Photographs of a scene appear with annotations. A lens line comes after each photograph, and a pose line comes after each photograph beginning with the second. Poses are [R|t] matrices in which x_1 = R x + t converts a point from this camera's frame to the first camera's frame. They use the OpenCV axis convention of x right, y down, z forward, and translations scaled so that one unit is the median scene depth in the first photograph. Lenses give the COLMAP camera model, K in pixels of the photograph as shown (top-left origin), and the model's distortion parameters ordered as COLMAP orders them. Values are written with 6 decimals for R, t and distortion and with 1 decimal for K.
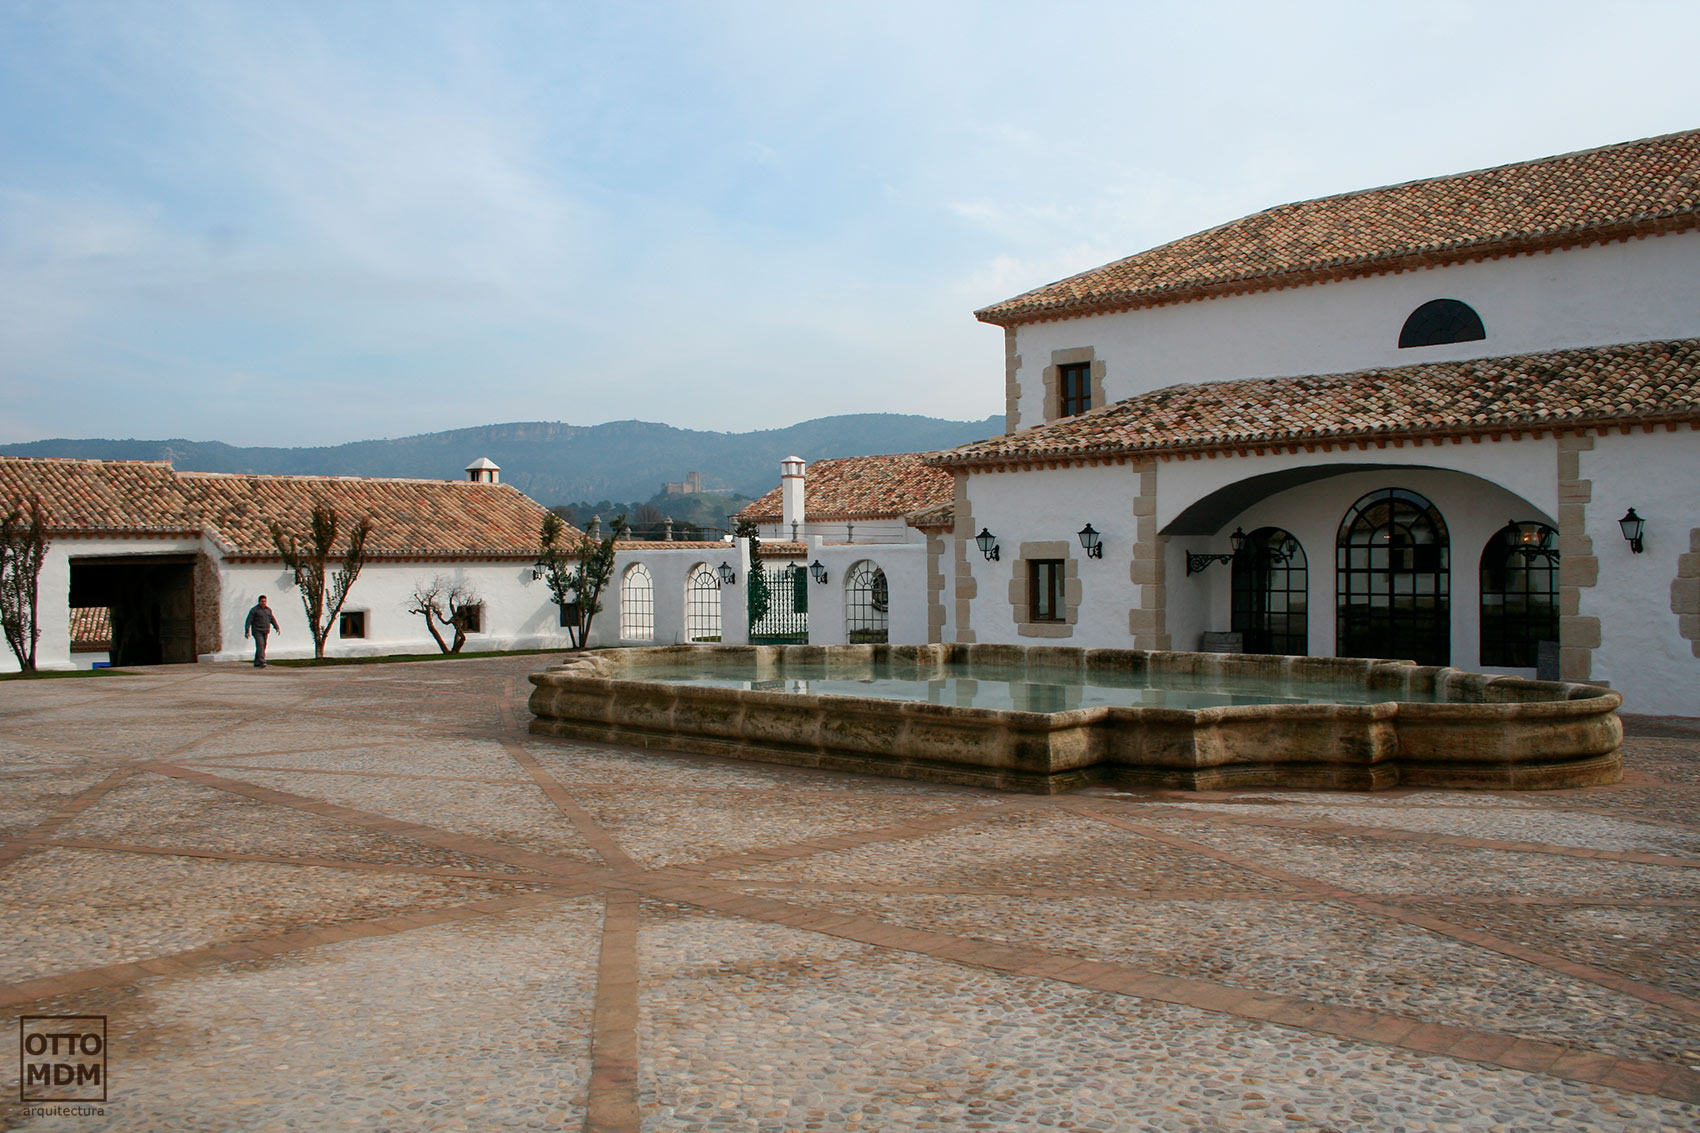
lens RADIAL K [[1417.6, 0, 851.6], [0, 1417.6, 594.9], [0, 0, 1]] dist [-0.139728, 0.114220]
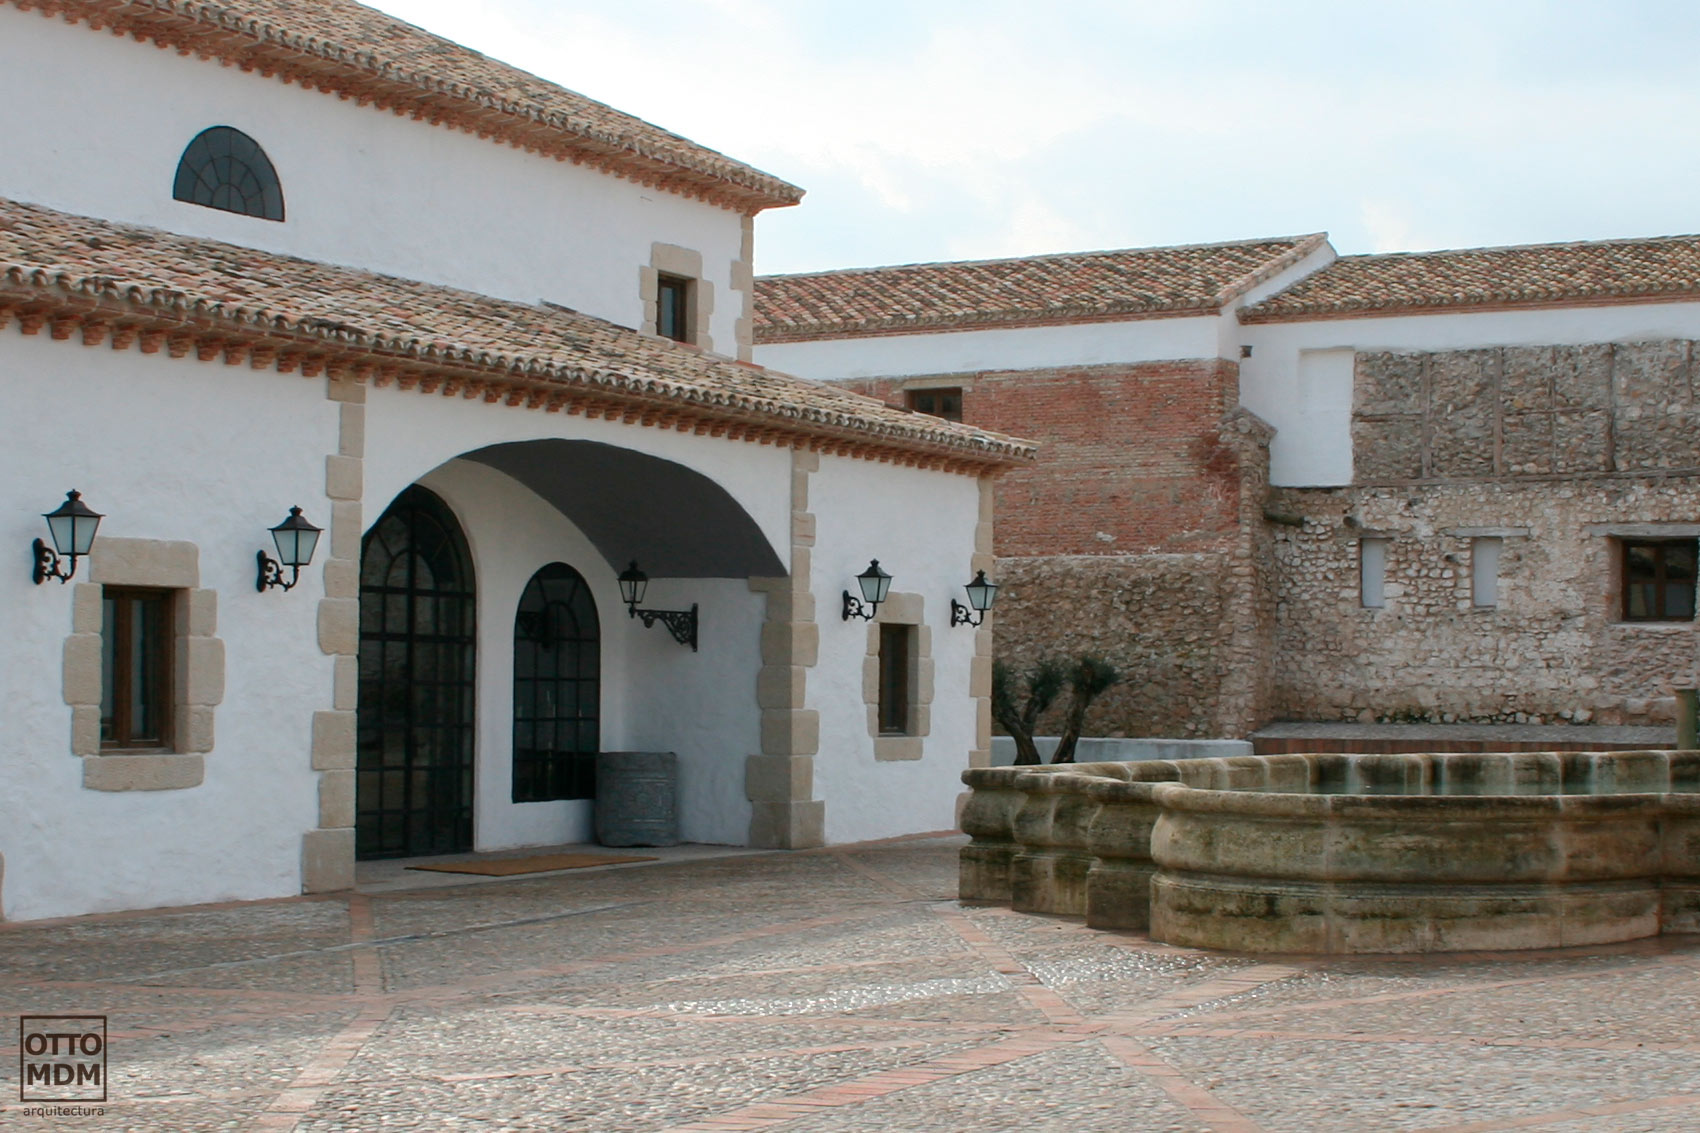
lens RADIAL K [[2909.6, 0, 850.0], [0, 2909.6, 566.5], [0, 0, 1]] dist [-0.115985, 0.023227]
pose [[-0.252411, 0.047356, 0.966461, -0.546764], [0.014781, 0.998874, -0.045084, 0.006154], [-0.967507, 0.002906, -0.252827, 0.826813]]
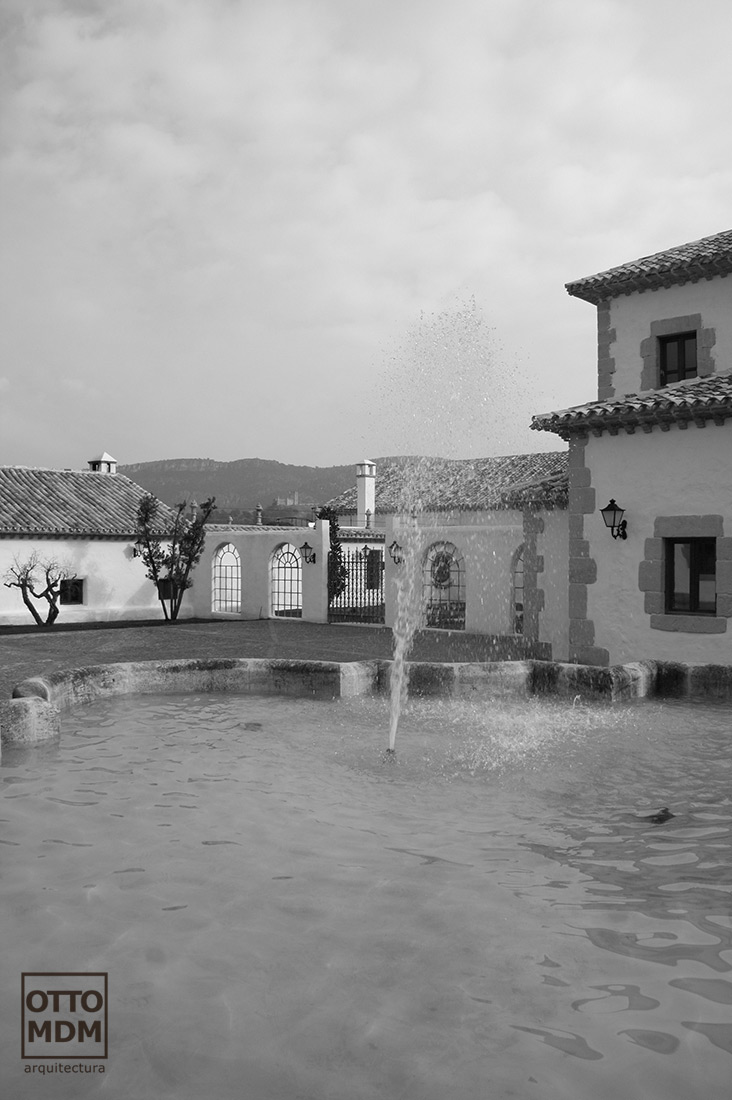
lens RADIAL K [[917.2, 0, 366.0], [0, 917.2, 550.0], [0, 0, 1]] dist [-0.139728, 0.114220]
pose [[0.999406, 0.013695, -0.031638, -0.027947], [-0.014467, 0.999600, -0.024306, -0.001936], [0.031292, 0.024749, 0.999204, 0.382358]]
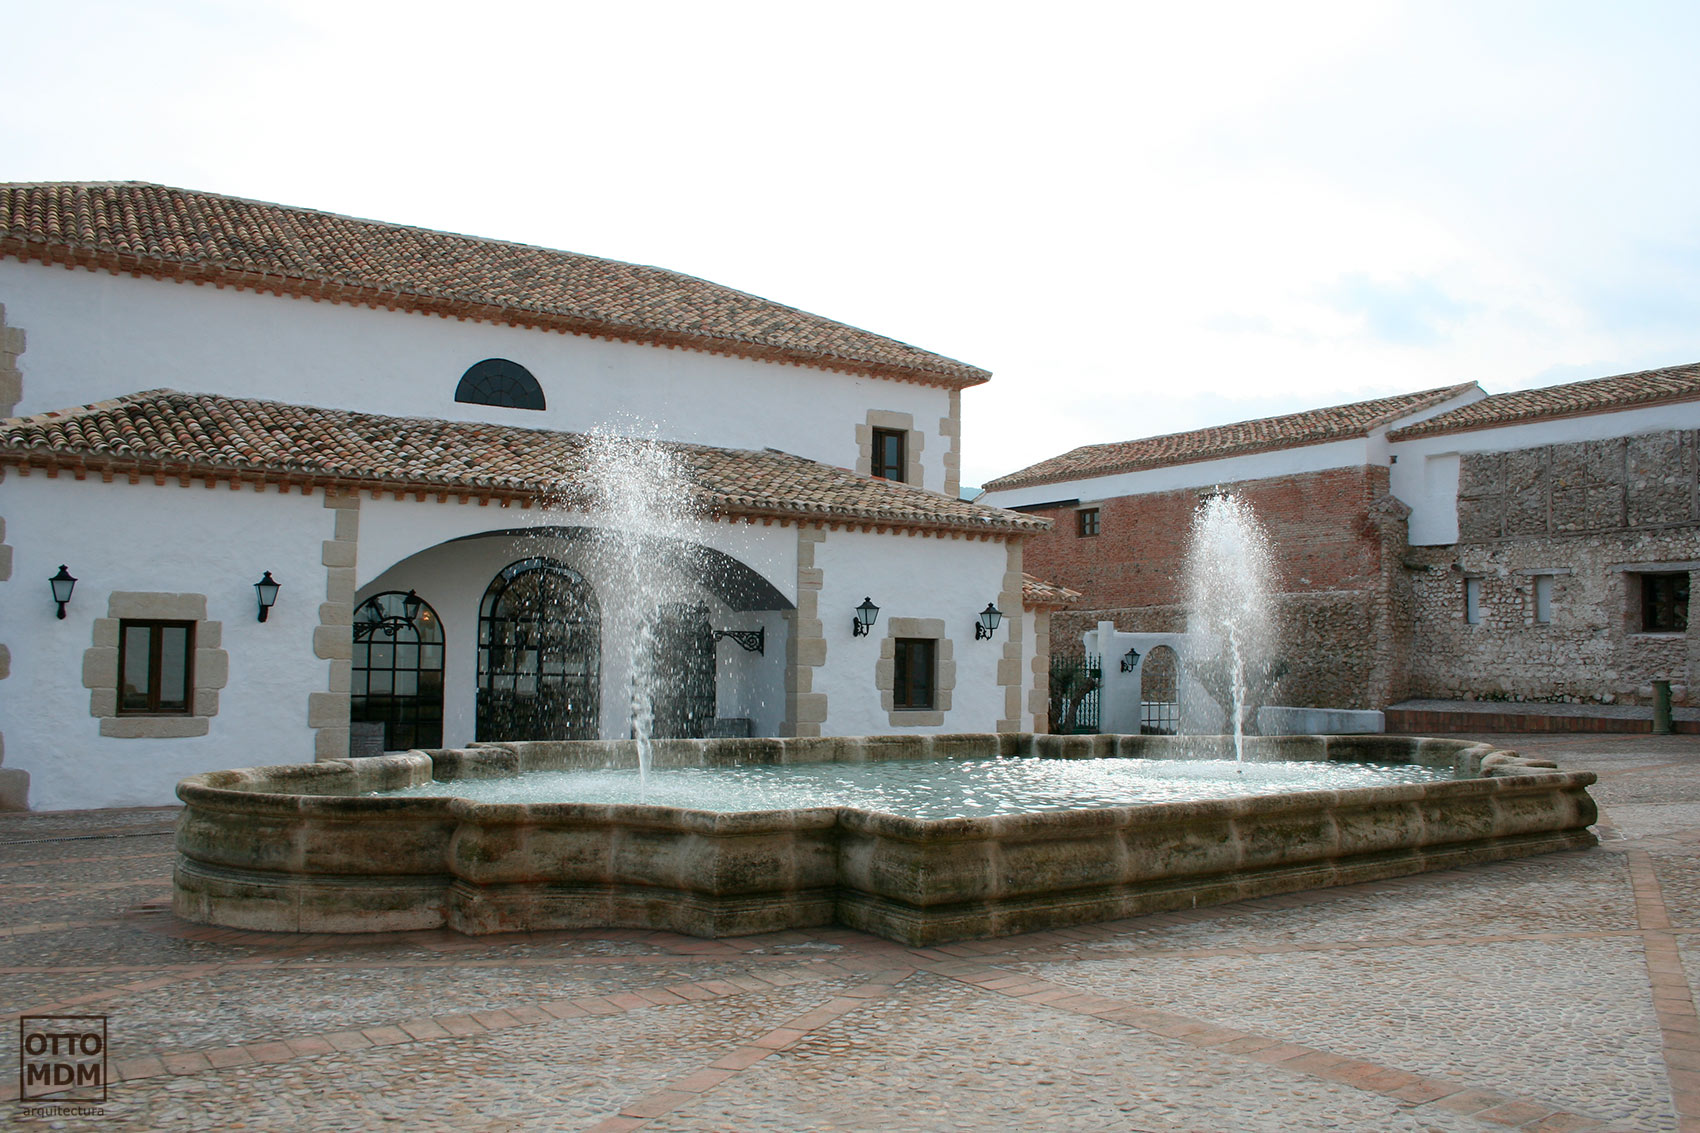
lens RADIAL K [[1417.6, 0, 851.6], [0, 1417.6, 594.9], [0, 0, 1]] dist [-0.139728, 0.114220]
pose [[0.232161, 0.057055, 0.971003, -0.339717], [0.006007, 0.998175, -0.060088, 0.003266], [-0.972659, 0.019783, 0.231395, 0.435284]]
